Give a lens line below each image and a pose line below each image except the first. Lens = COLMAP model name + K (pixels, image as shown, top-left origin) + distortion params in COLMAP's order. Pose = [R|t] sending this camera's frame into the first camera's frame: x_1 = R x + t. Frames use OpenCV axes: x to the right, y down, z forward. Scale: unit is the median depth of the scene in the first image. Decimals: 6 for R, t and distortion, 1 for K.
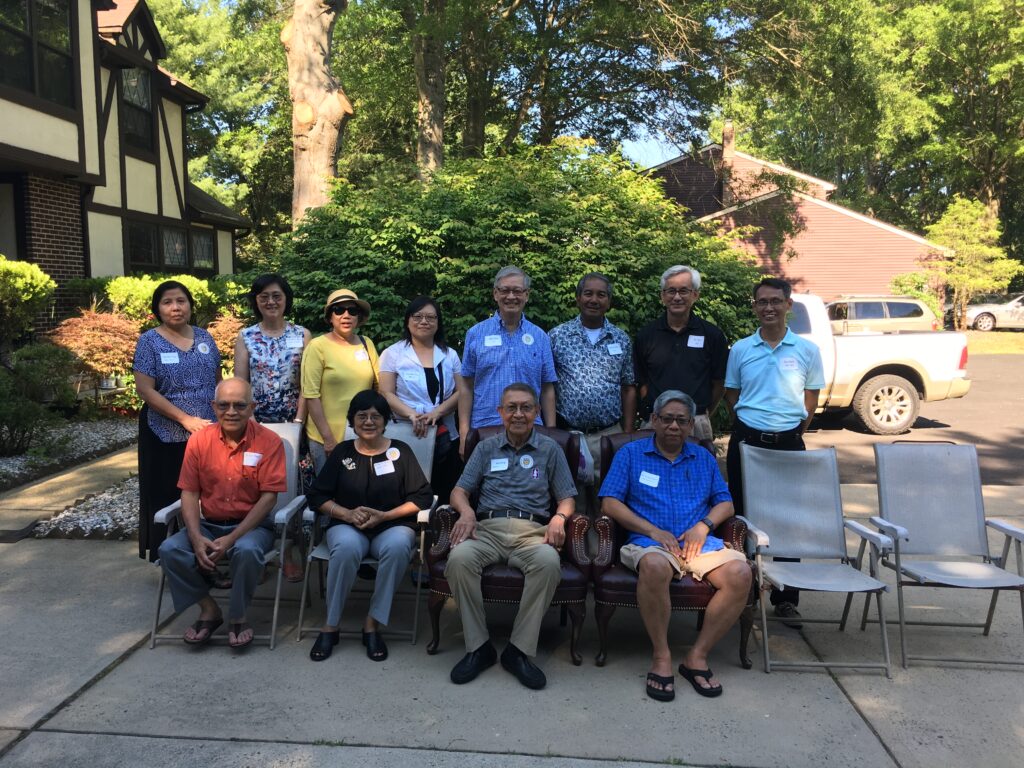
lens RADIAL K [[877.9, 0, 490.3], [0, 877.9, 371.3], [0, 0, 1]] dist [0.022940, -0.016557]
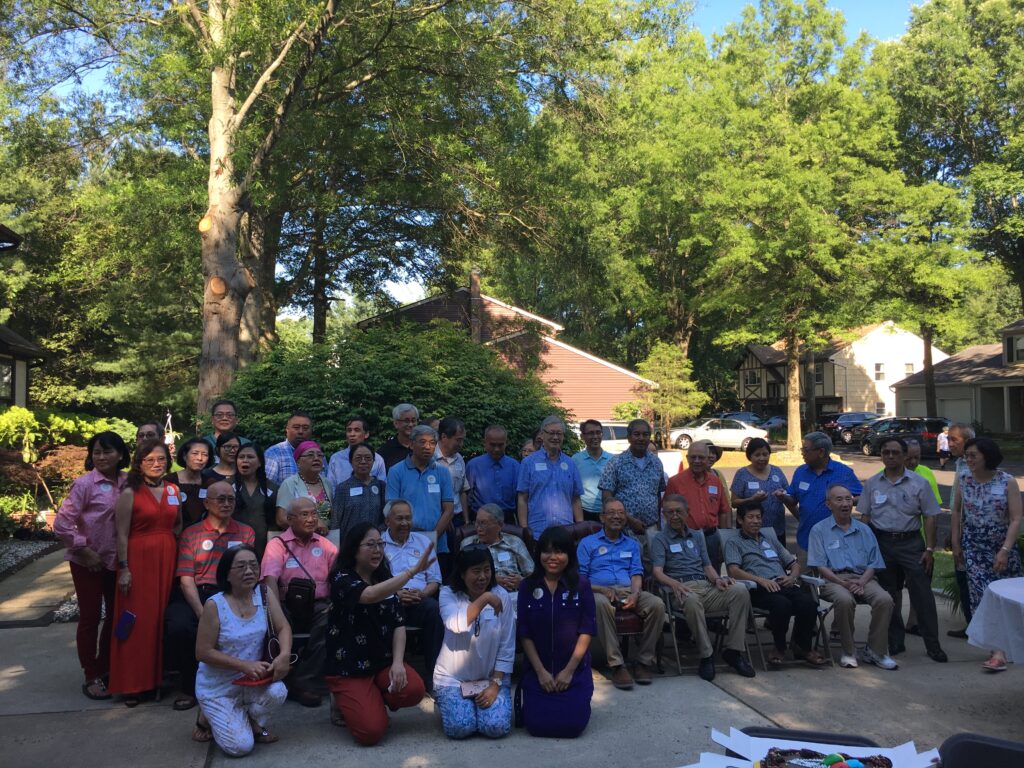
lens RADIAL K [[877.9, 0, 491.8], [0, 877.9, 373.5], [0, 0, 1]] dist [0.022940, -0.016557]
pose [[0.954181, 0.013410, 0.298928, -0.058705], [0.027396, 0.990885, -0.131897, 0.003071], [-0.297972, 0.134043, 0.945116, -0.082536]]
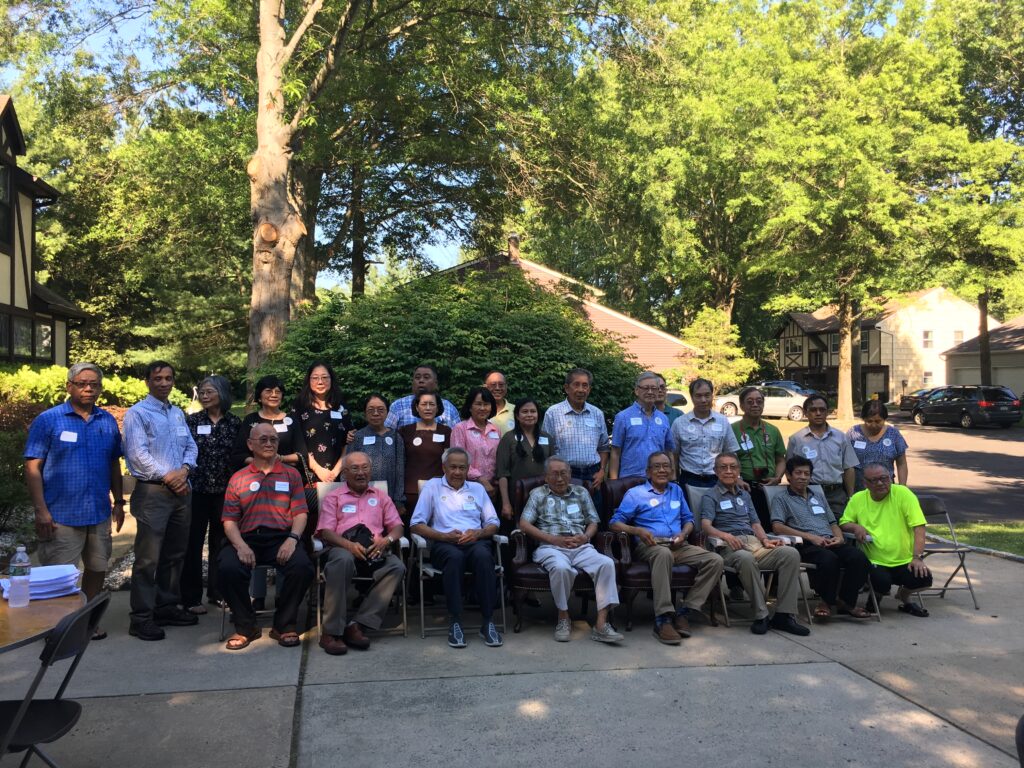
lens RADIAL K [[877.9, 0, 491.0], [0, 877.9, 378.4], [0, 0, 1]] dist [0.022940, -0.016557]
pose [[0.964041, 0.005363, 0.265701, -0.064799], [0.019941, 0.995518, -0.092445, 0.004871], [-0.265005, 0.094419, 0.959613, -0.055432]]
